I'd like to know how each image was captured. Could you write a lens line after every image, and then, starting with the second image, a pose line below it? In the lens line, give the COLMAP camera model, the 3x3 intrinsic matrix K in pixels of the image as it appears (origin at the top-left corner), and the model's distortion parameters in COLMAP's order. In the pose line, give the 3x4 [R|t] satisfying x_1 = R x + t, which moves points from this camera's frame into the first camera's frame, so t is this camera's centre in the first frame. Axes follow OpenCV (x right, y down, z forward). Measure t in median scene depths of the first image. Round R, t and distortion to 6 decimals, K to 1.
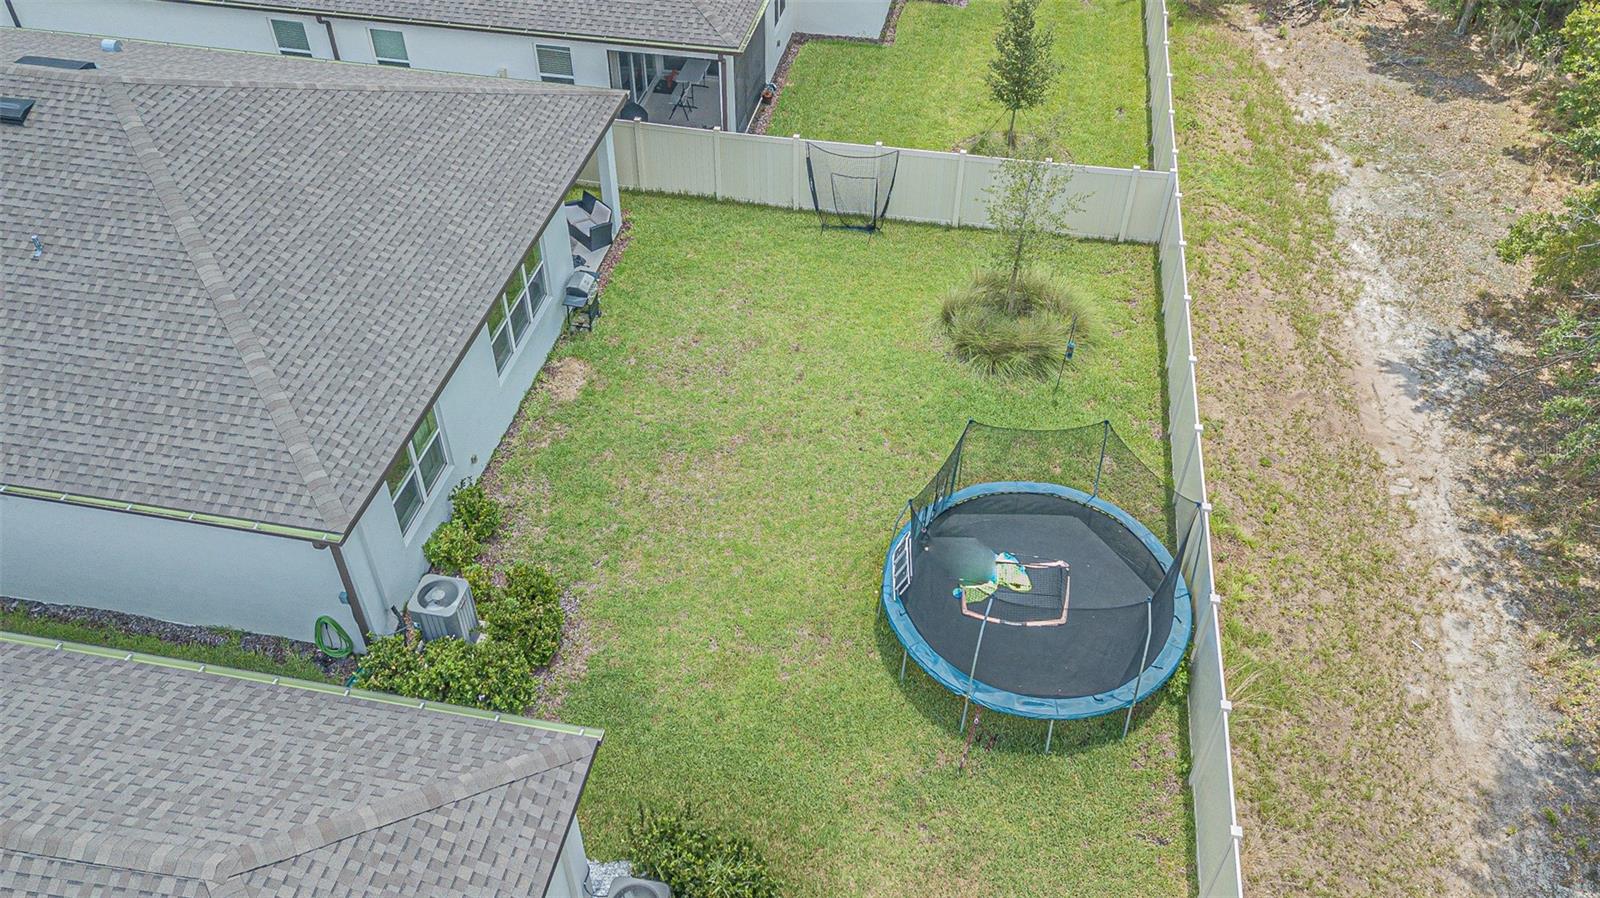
lens RADIAL K [[1199.9, 0, 800.0], [0, 1199.9, 475.4], [0, 0, 1]] dist [0.019695, 0.005935]
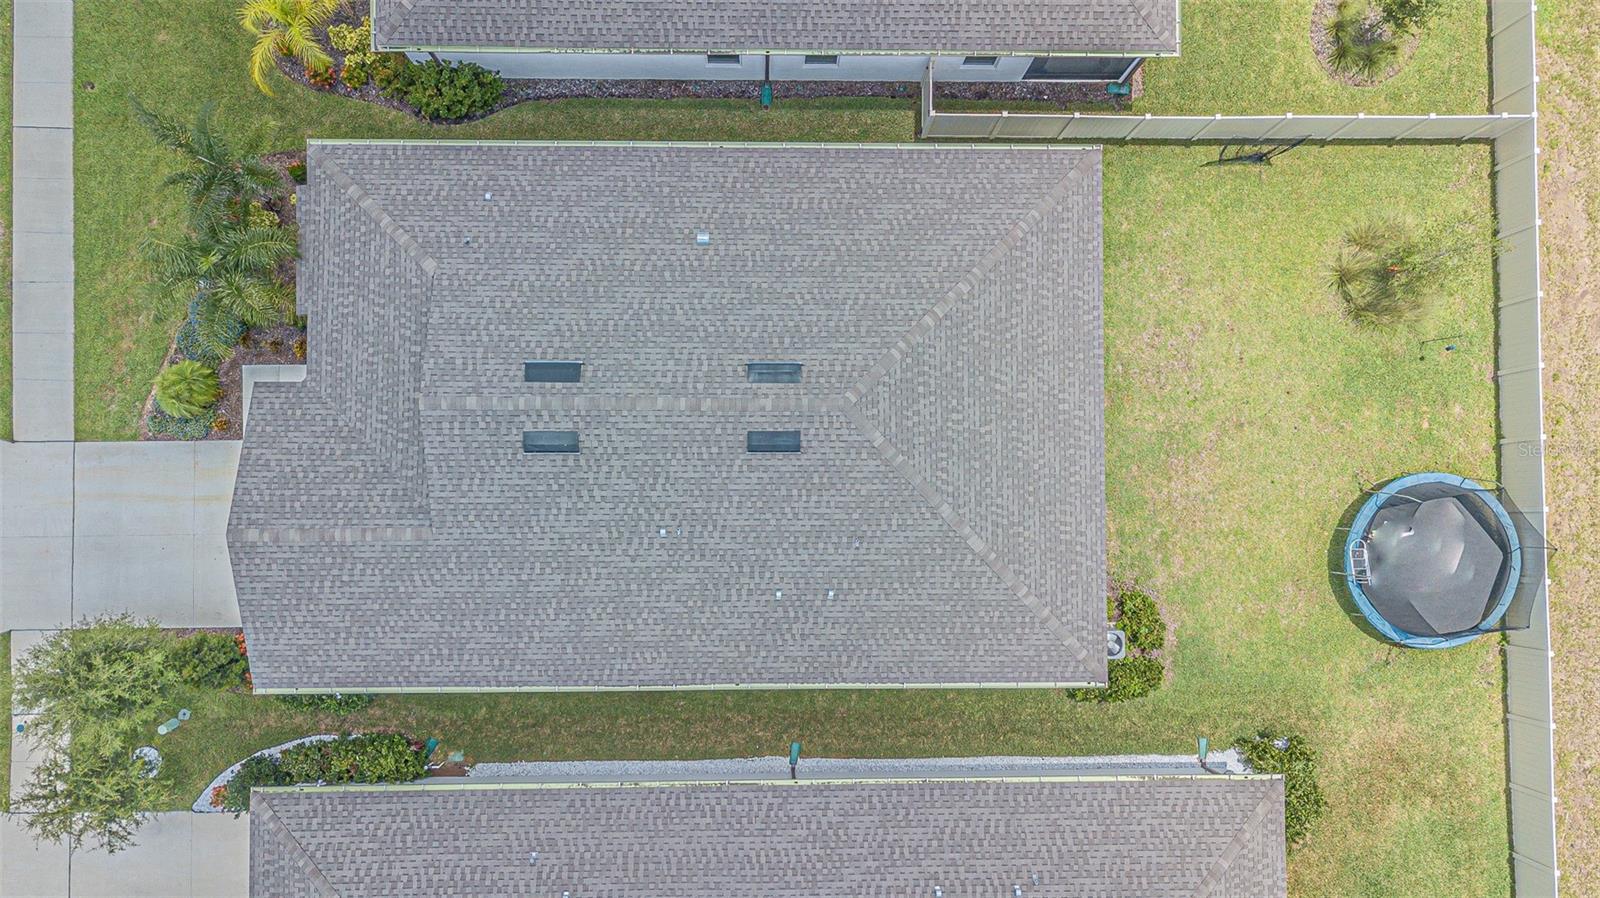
lens RADIAL K [[1199.9, 0, 800.0], [0, 1199.9, 475.4], [0, 0, 1]] dist [0.019695, 0.005935]
pose [[0.981315, -0.190769, 0.025061, -0.660585], [0.116562, 0.693050, 0.711403, -1.224084], [-0.153082, -0.695189, 0.702337, 0.002273]]
